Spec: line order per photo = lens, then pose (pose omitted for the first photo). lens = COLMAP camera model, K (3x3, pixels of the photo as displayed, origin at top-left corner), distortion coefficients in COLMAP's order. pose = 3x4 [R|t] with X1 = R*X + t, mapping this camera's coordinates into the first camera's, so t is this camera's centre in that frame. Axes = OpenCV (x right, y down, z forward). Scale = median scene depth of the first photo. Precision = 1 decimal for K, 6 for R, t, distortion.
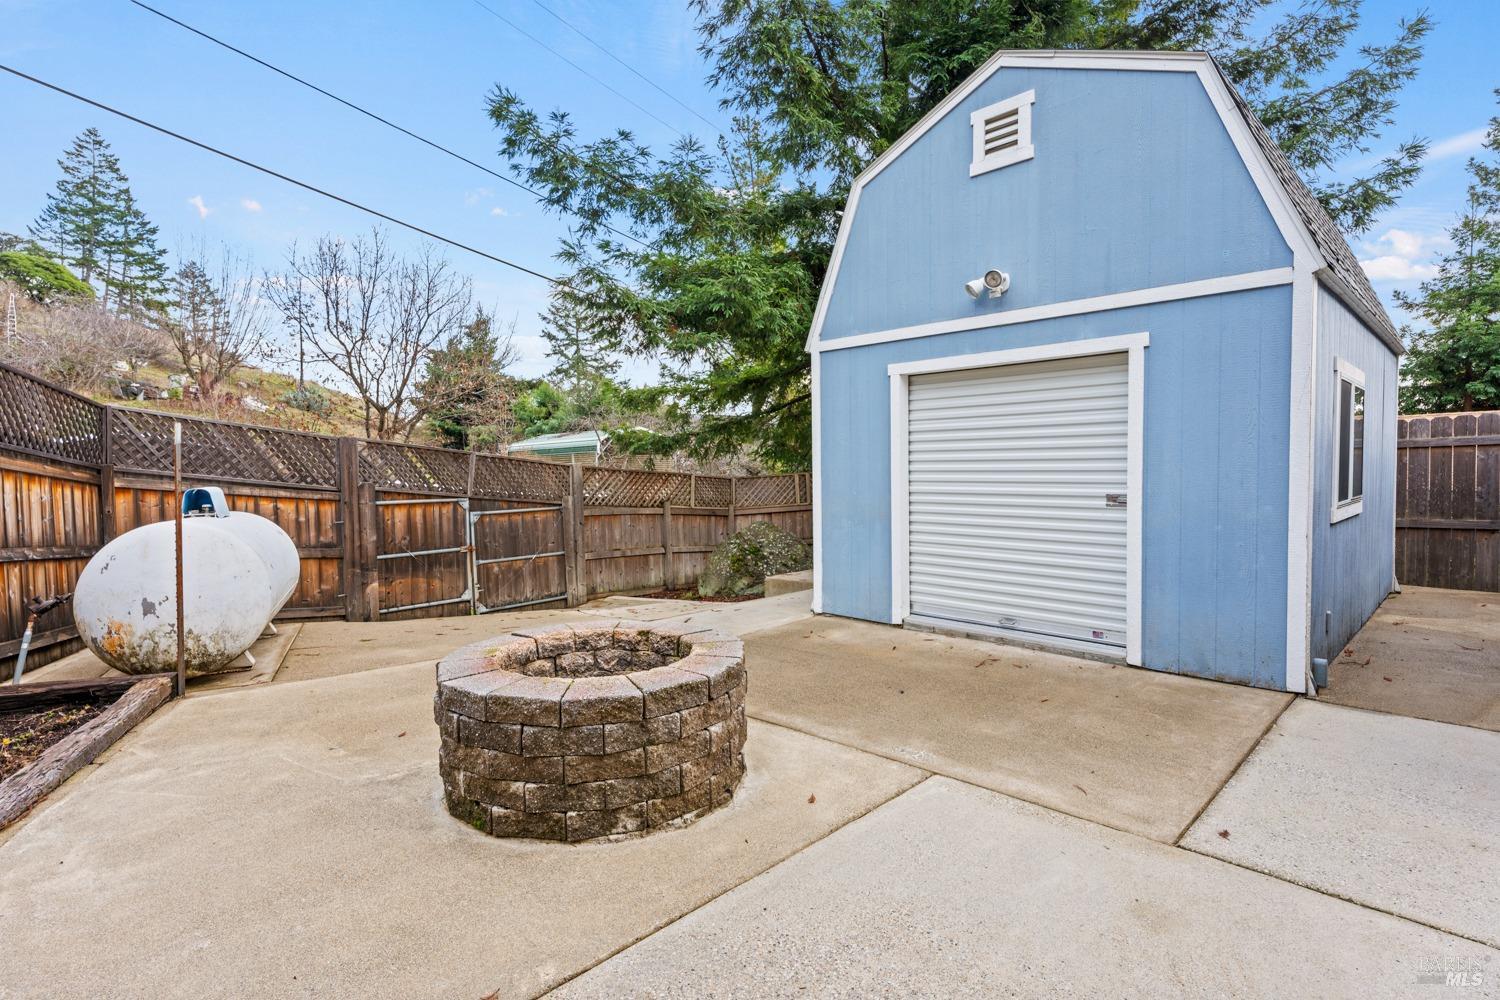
lens RADIAL K [[739.0, 0, 750.0], [0, 739.0, 500.0], [0, 0, 1]] dist [0.000084, 0.000063]
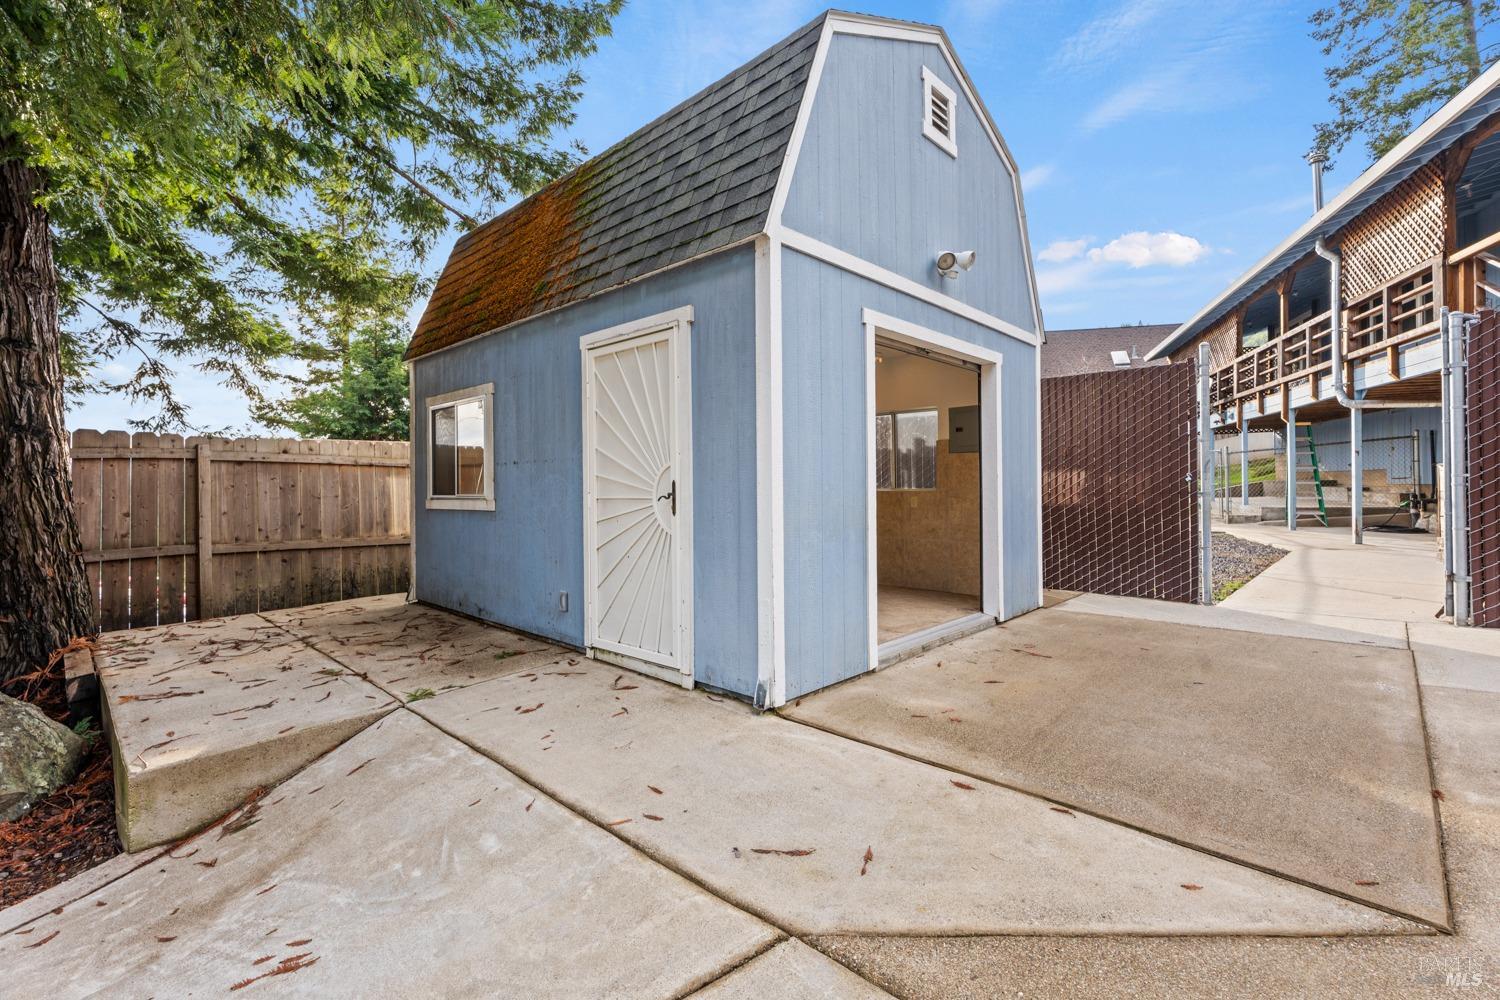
lens RADIAL K [[668.2, 0, 751.6], [0, 668.2, 480.6], [0, 0, 1]] dist [0.003082, 0.000609]
pose [[-0.037790, 0.020709, 0.999071, -0.501635], [0.051204, 0.998512, -0.018761, -0.009272], [-0.997973, 0.050447, -0.038794, 1.262132]]
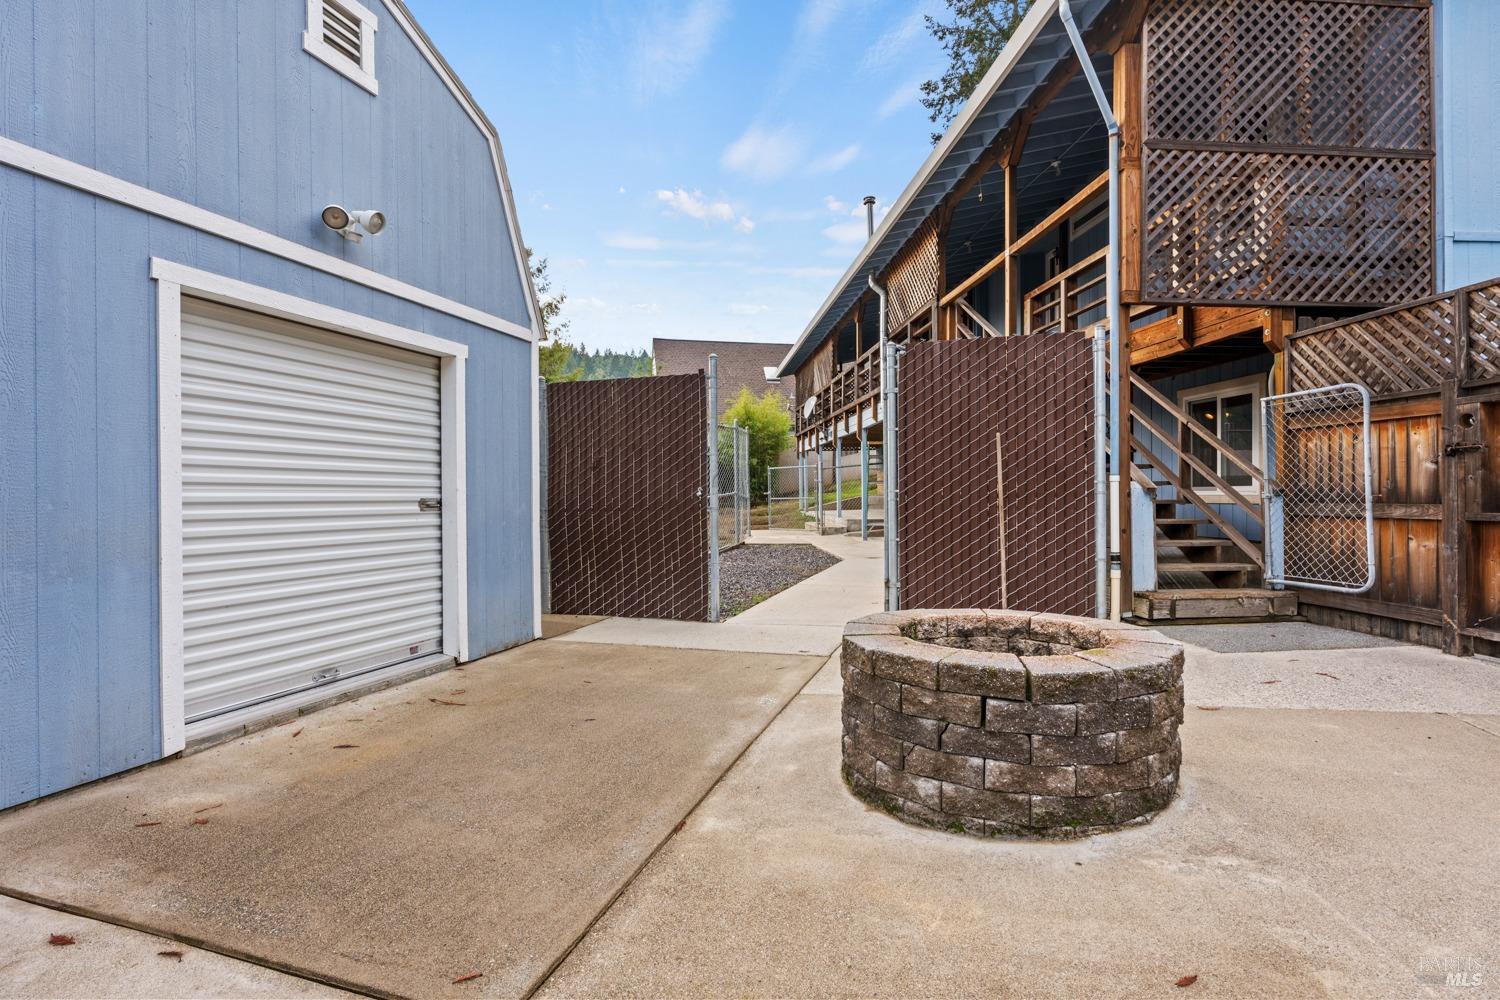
lens RADIAL K [[731.6, 0, 753.2], [0, 731.6, 495.0], [0, 0, 1]] dist [0.000395, -0.000082]
pose [[-0.459122, 0.017880, 0.888193, -0.506870], [0.052196, 0.998613, 0.006879, 0.002767], [-0.886839, 0.049519, -0.459418, 0.961084]]
